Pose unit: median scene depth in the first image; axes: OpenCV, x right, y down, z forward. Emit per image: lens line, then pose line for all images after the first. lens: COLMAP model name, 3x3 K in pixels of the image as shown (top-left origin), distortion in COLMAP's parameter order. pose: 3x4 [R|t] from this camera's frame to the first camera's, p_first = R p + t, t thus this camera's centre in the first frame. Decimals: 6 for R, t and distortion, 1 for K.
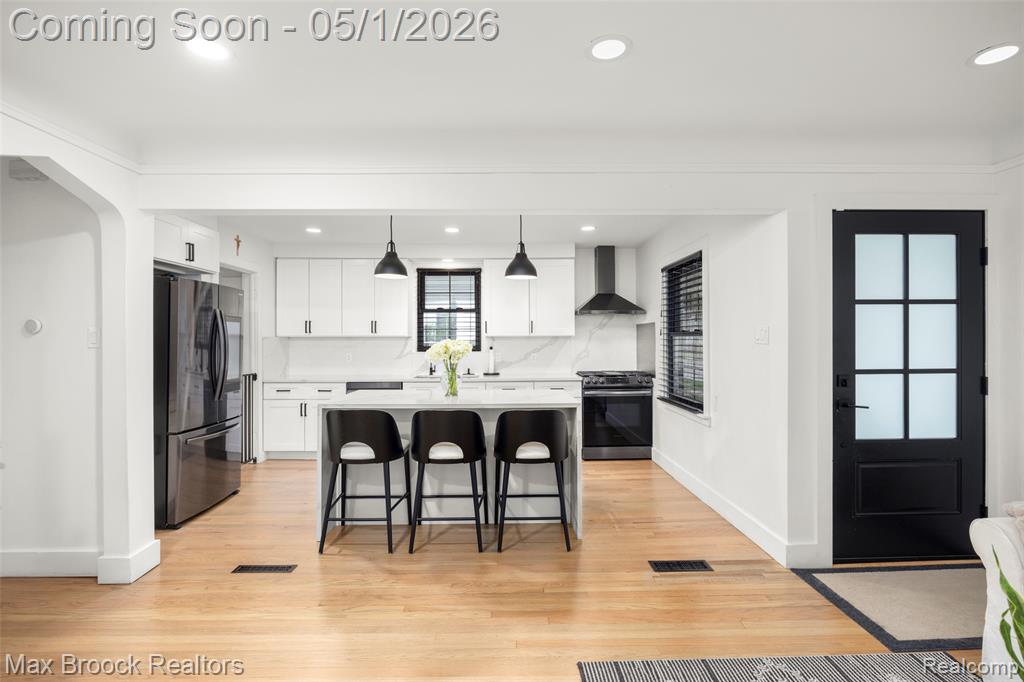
lens RADIAL K [[496.4, 0, 513.9], [0, 496.4, 338.3], [0, 0, 1]] dist [-0.011594, -0.000438]
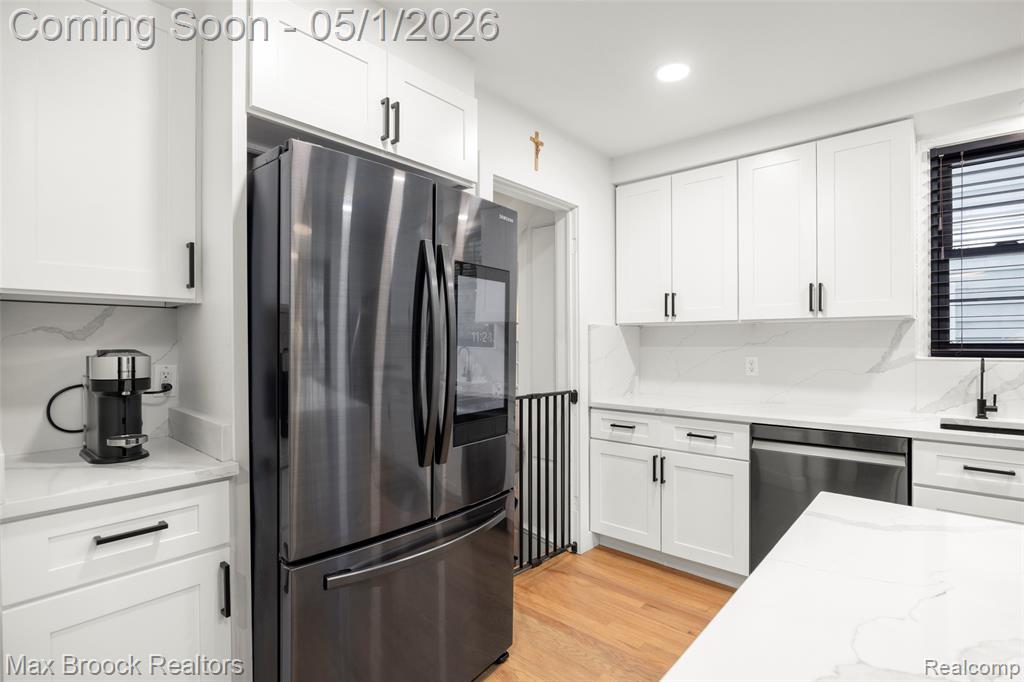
lens RADIAL K [[496.4, 0, 515.0], [0, 496.4, 345.9], [0, 0, 1]] dist [-0.011594, -0.000438]
pose [[0.732111, 0.001650, -0.681183, -0.195591], [0.000360, 0.999996, 0.002809, 0.019606], [0.681185, -0.002302, 0.732108, 0.548780]]
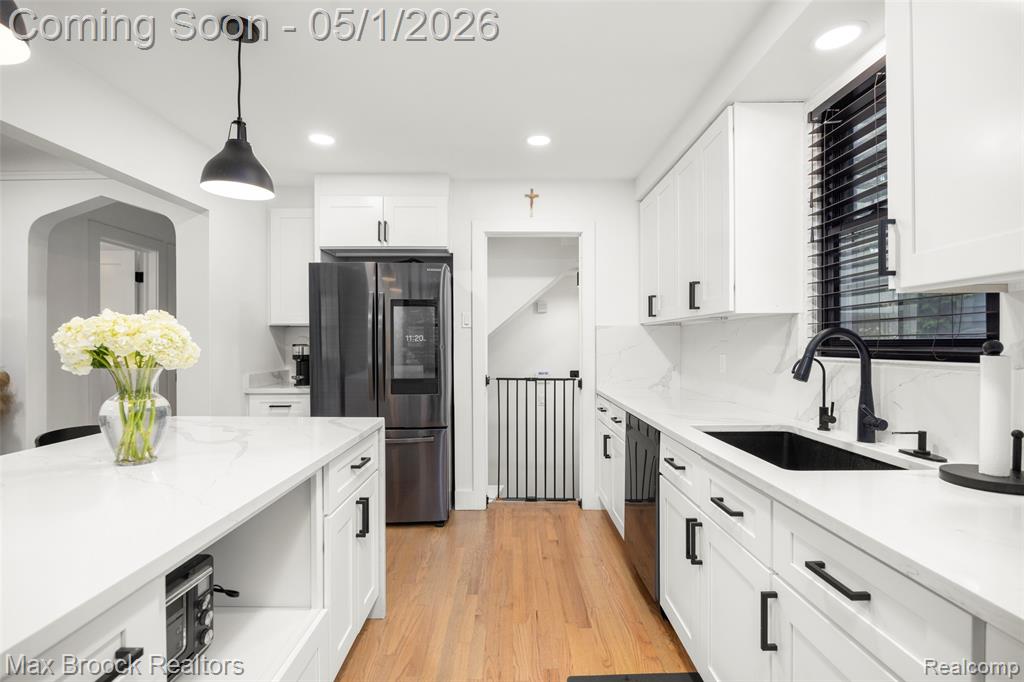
lens RADIAL K [[496.4, 0, 508.7], [0, 496.4, 345.1], [0, 0, 1]] dist [-0.011594, -0.000438]
pose [[-0.032258, 0.004658, -0.999469, 0.174120], [-0.000559, 0.999989, 0.004679, 0.020695], [0.999479, 0.000710, -0.032255, 0.917506]]
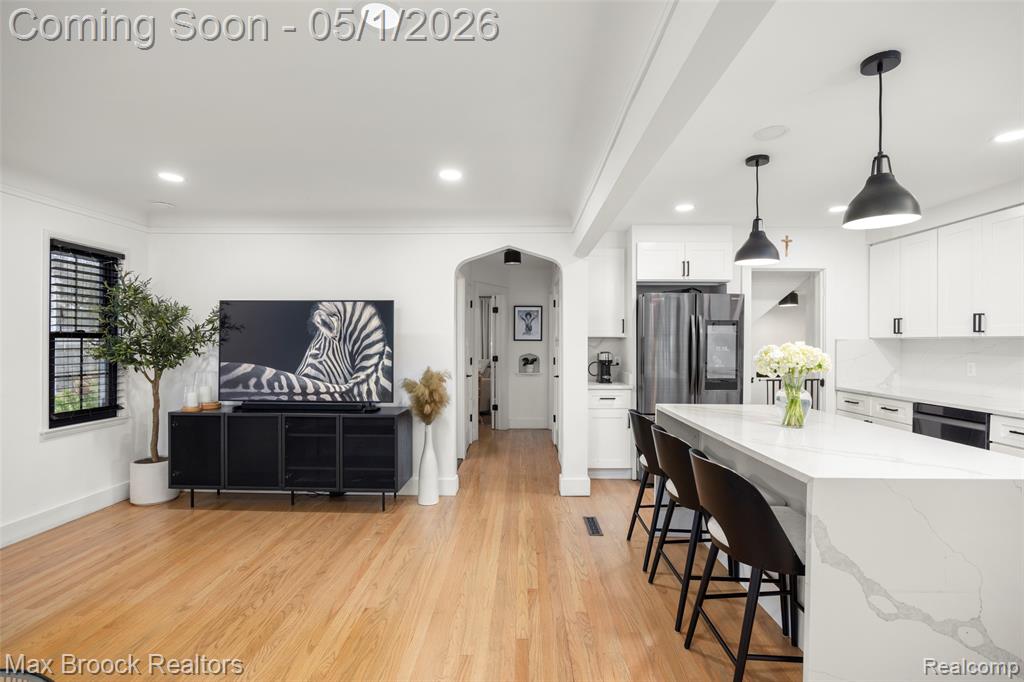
lens RADIAL K [[473.4, 0, 507.0], [0, 473.4, 342.0], [0, 0, 1]] dist [-0.019556, -0.000289]
pose [[-0.051543, 0.001899, -0.998669, 0.372612], [-0.002192, 0.999996, 0.002015, 0.002048], [0.998668, 0.002293, -0.051538, 0.457950]]
